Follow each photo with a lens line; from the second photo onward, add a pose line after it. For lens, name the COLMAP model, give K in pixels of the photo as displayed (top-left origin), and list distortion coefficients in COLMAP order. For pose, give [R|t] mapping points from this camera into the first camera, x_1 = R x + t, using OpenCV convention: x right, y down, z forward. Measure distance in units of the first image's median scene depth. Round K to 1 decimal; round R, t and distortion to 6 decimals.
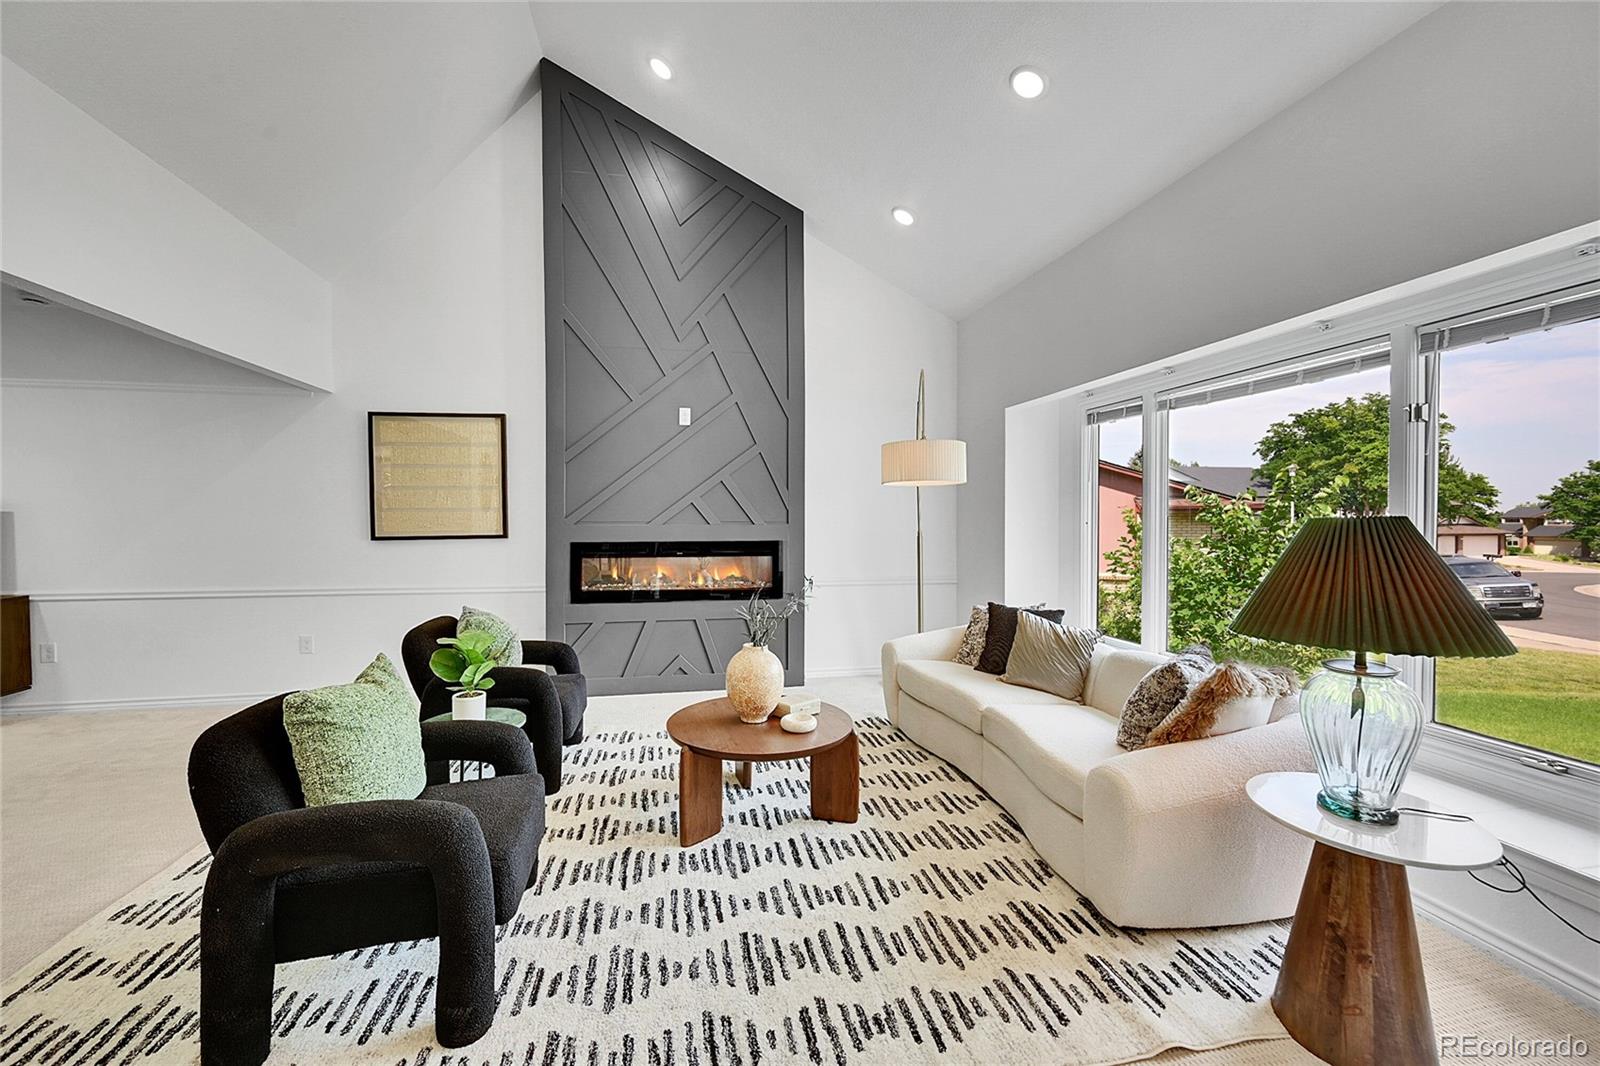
lens RADIAL K [[641.0, 0, 796.4], [0, 641.0, 518.4], [0, 0, 1]] dist [-0.000461, -0.000011]
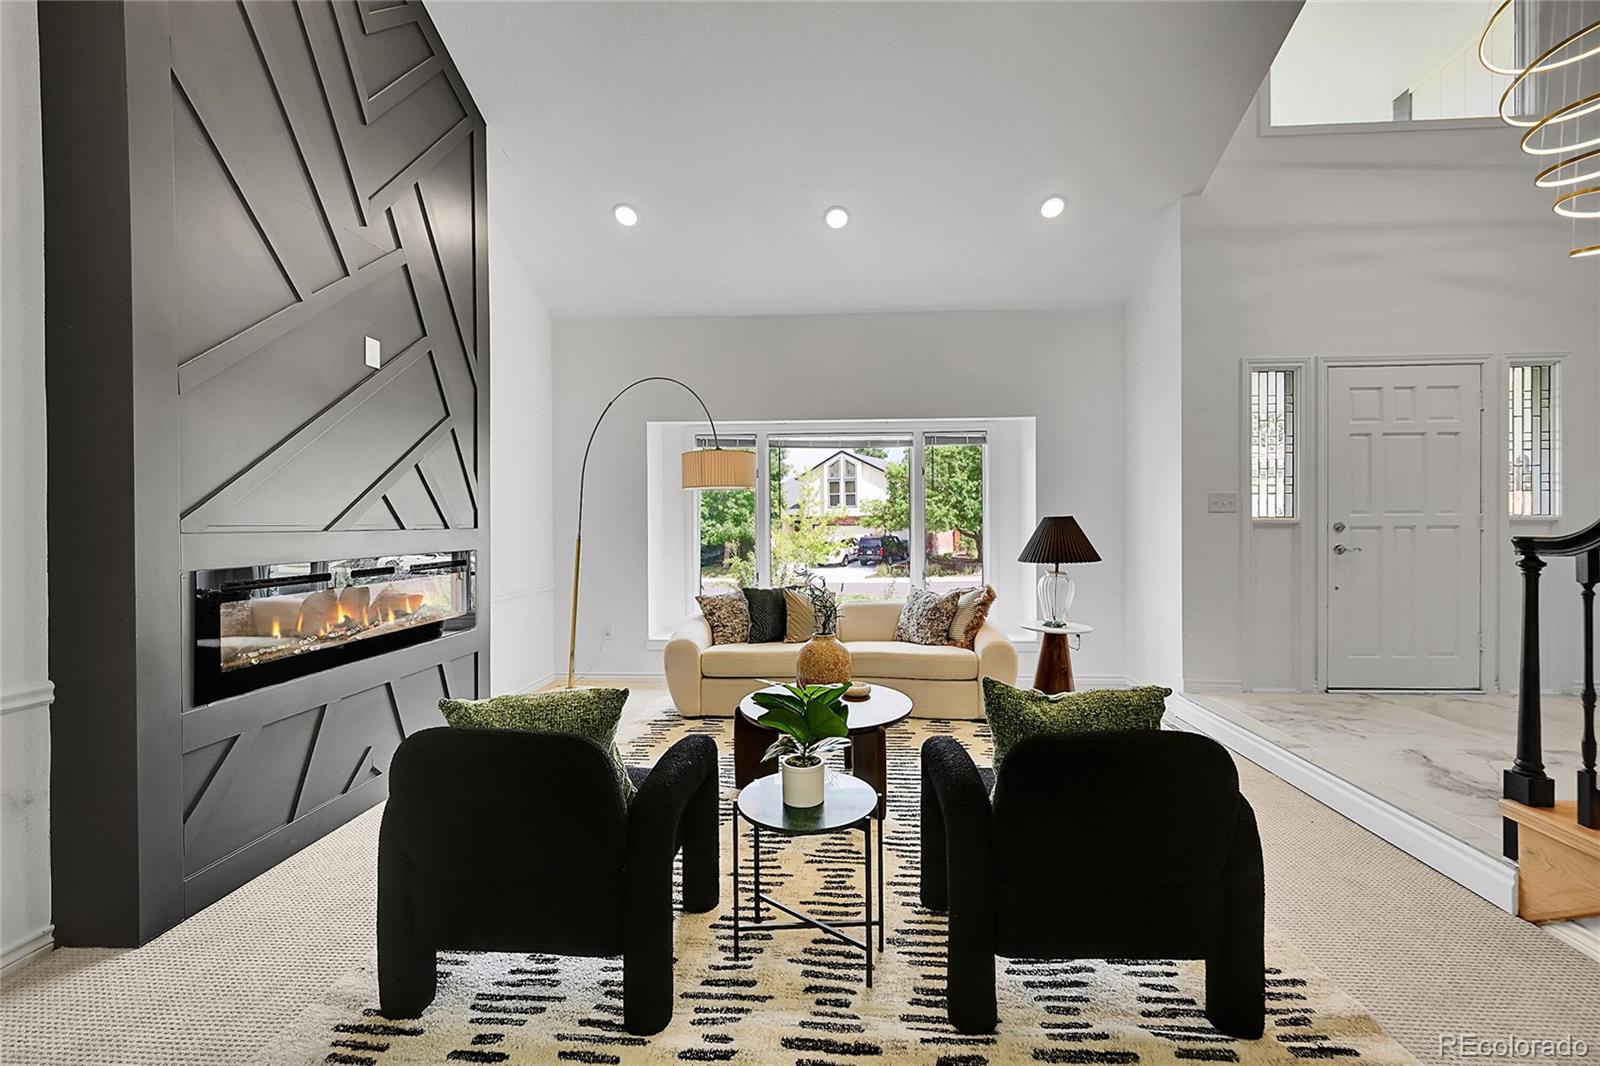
lens RADIAL K [[641.0, 0, 796.4], [0, 641.0, 518.4], [0, 0, 1]] dist [-0.000461, -0.000011]
pose [[0.259624, -0.000211, 0.965710, -0.879646], [0.002095, 0.999998, -0.000345, -0.002639], [-0.965707, 0.002112, 0.259624, 0.594227]]
